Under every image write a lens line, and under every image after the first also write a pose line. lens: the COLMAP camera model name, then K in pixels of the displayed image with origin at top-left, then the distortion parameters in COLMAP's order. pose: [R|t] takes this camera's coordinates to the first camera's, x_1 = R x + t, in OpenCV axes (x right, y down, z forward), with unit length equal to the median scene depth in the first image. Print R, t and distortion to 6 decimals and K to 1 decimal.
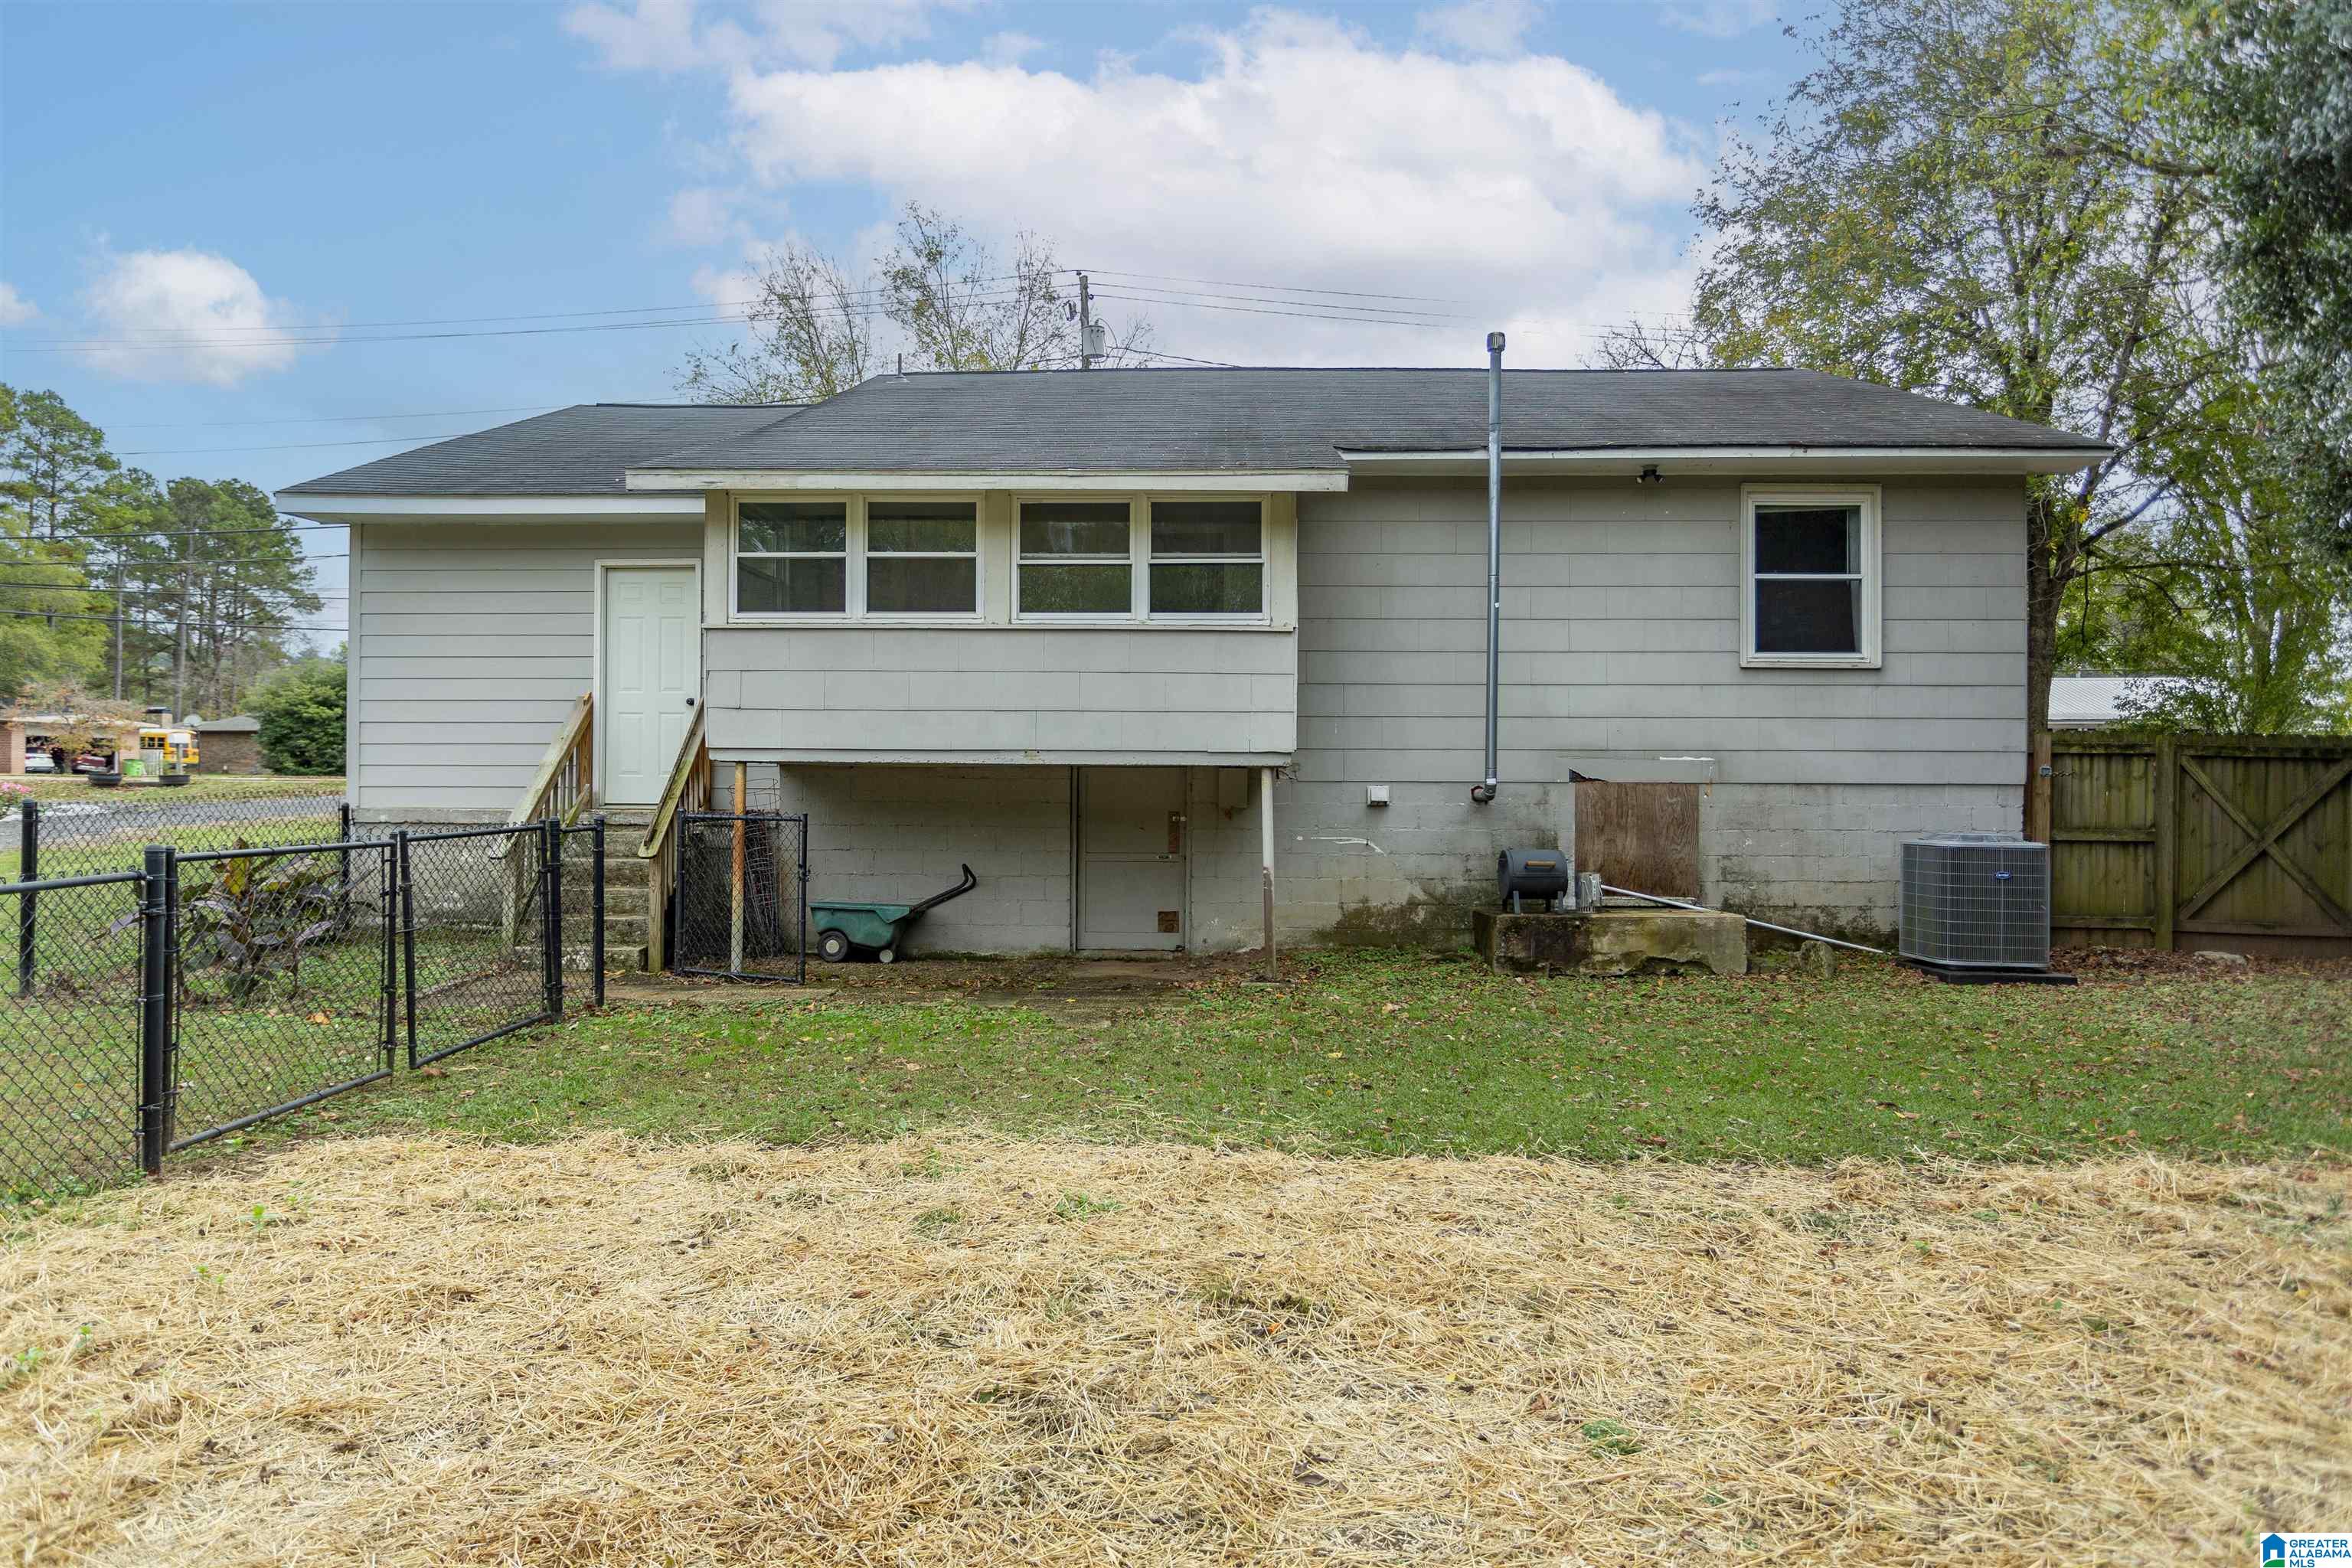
lens RADIAL K [[1326.6, 0, 1176.0], [0, 1326.6, 784.0], [0, 0, 1]] dist [-0.015848, -0.000511]
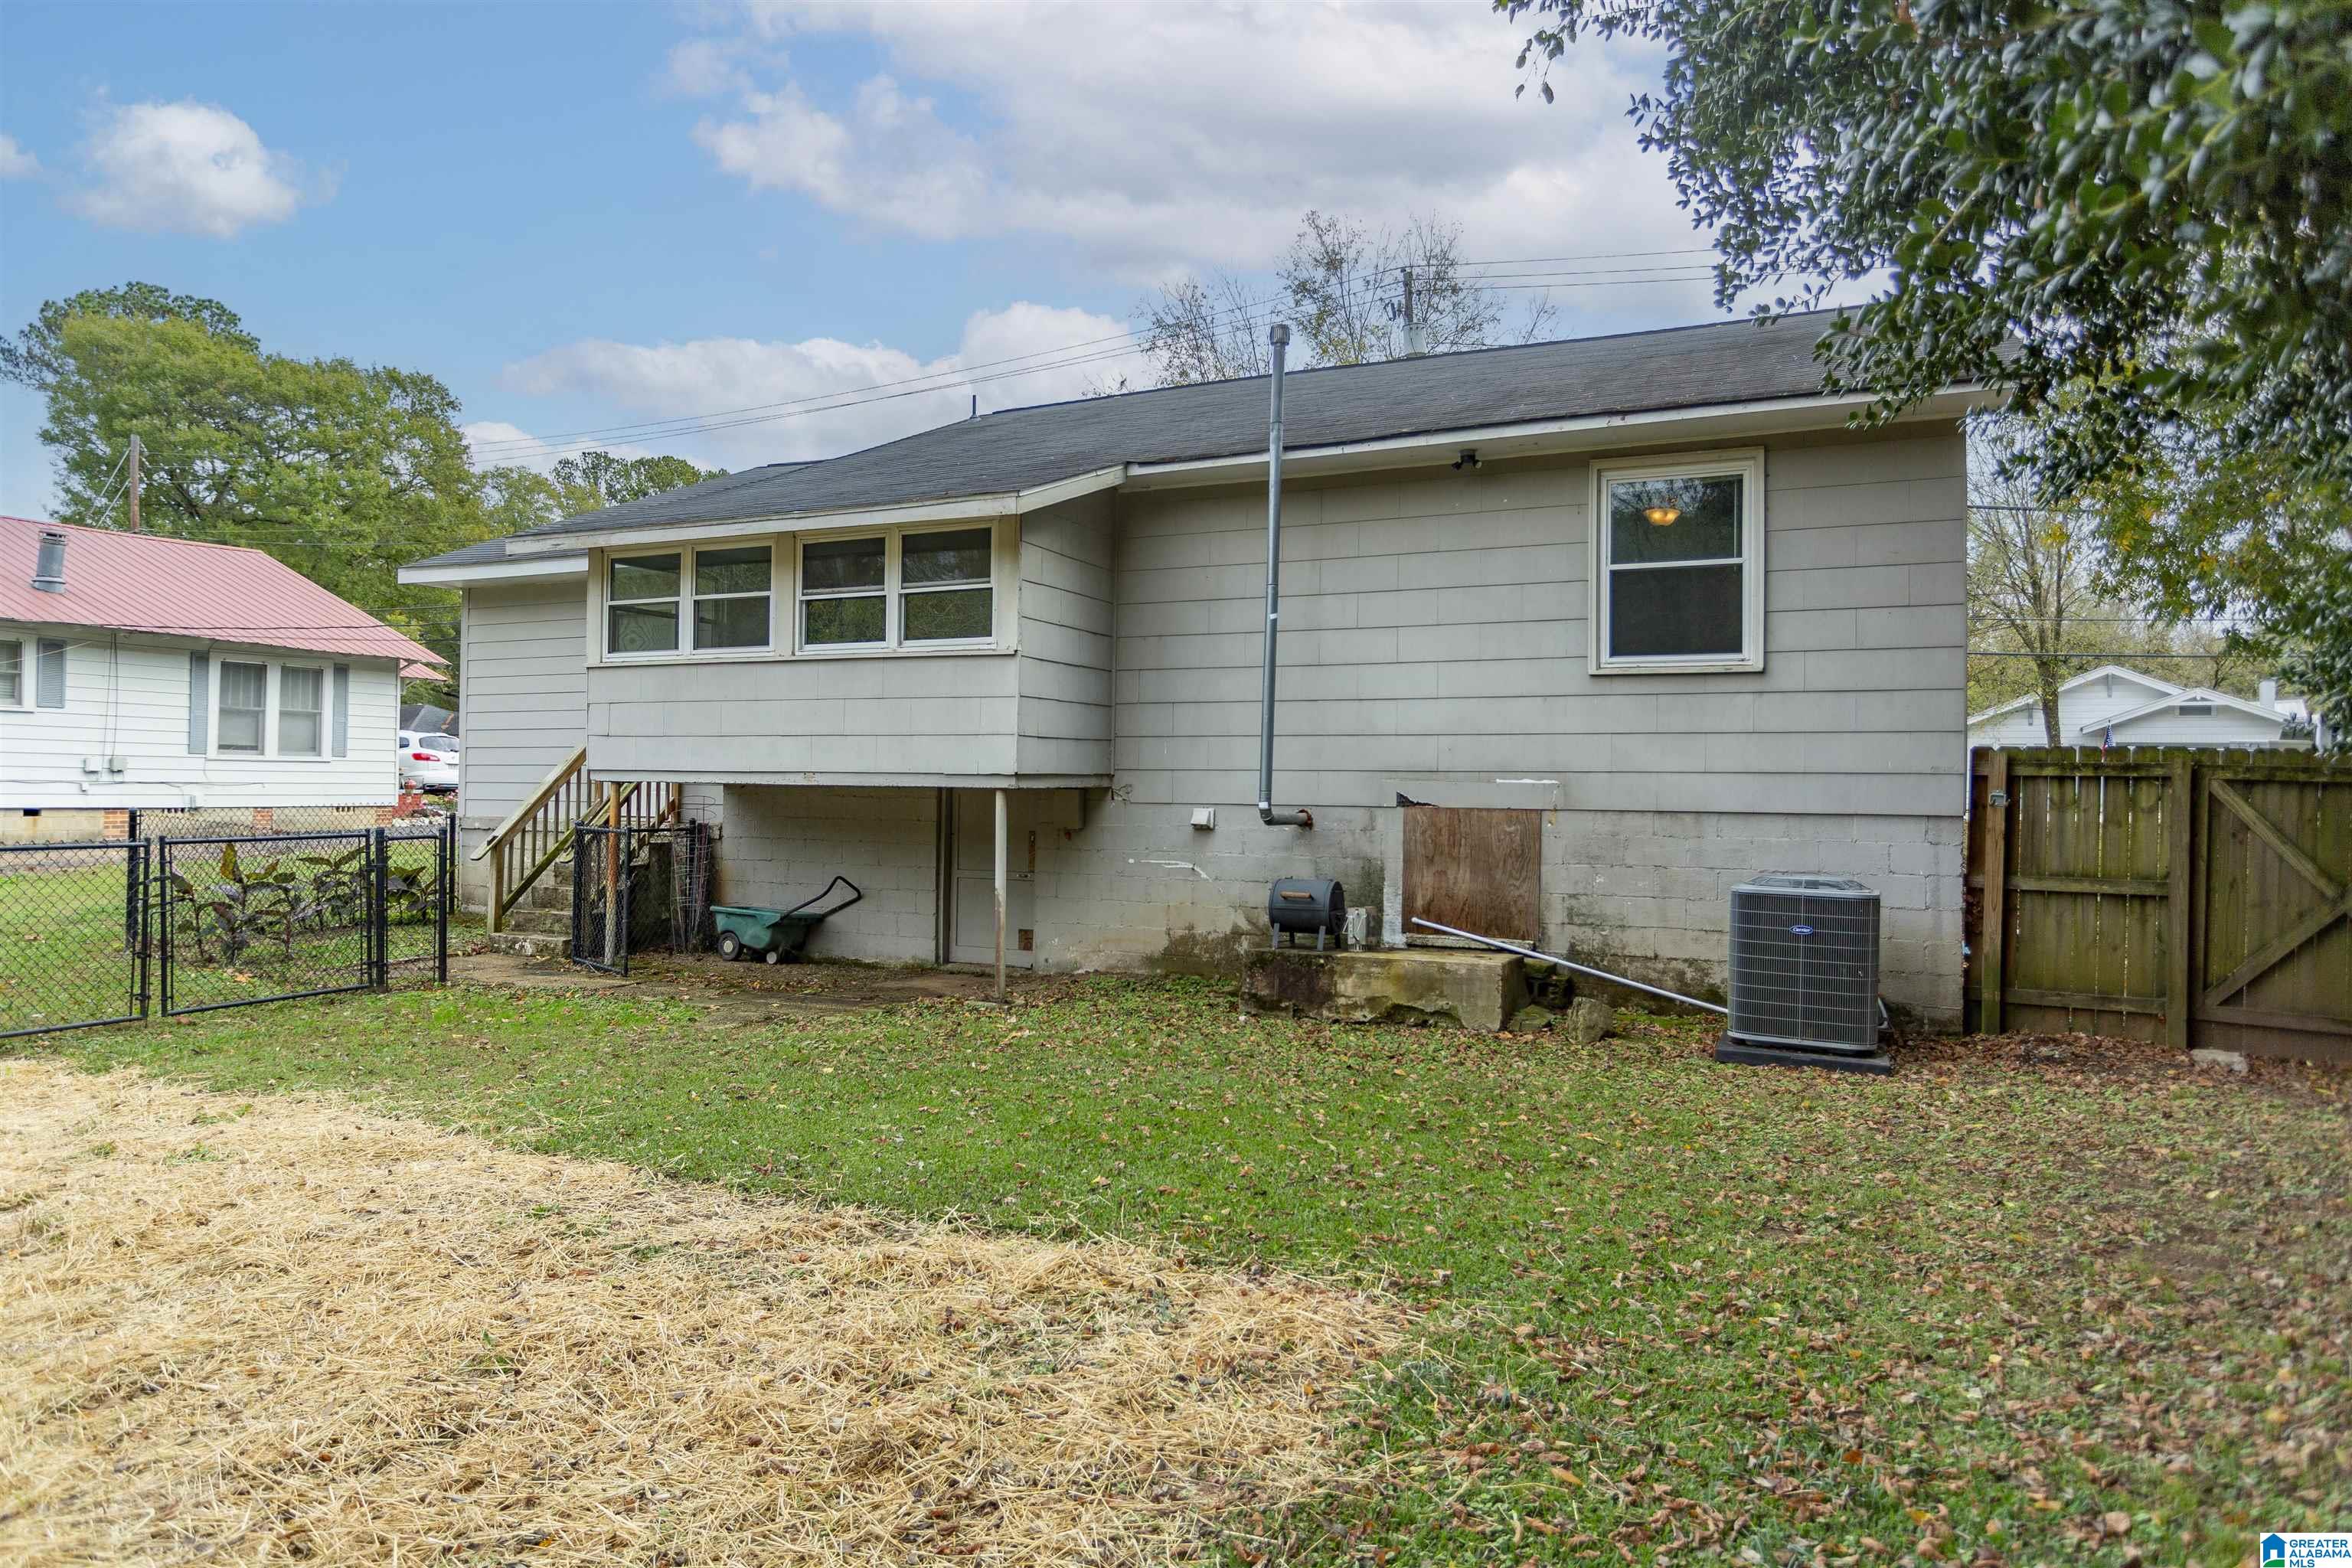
lens RADIAL K [[1364.0, 0, 1166.6], [0, 1364.0, 782.4], [0, 0, 1]] dist [-0.008302, 0.000855]
pose [[0.921594, 0.004200, -0.388132, 0.523838], [-0.008333, 0.999925, -0.008967, -0.008484], [0.388065, 0.011498, 0.921560, 0.082272]]
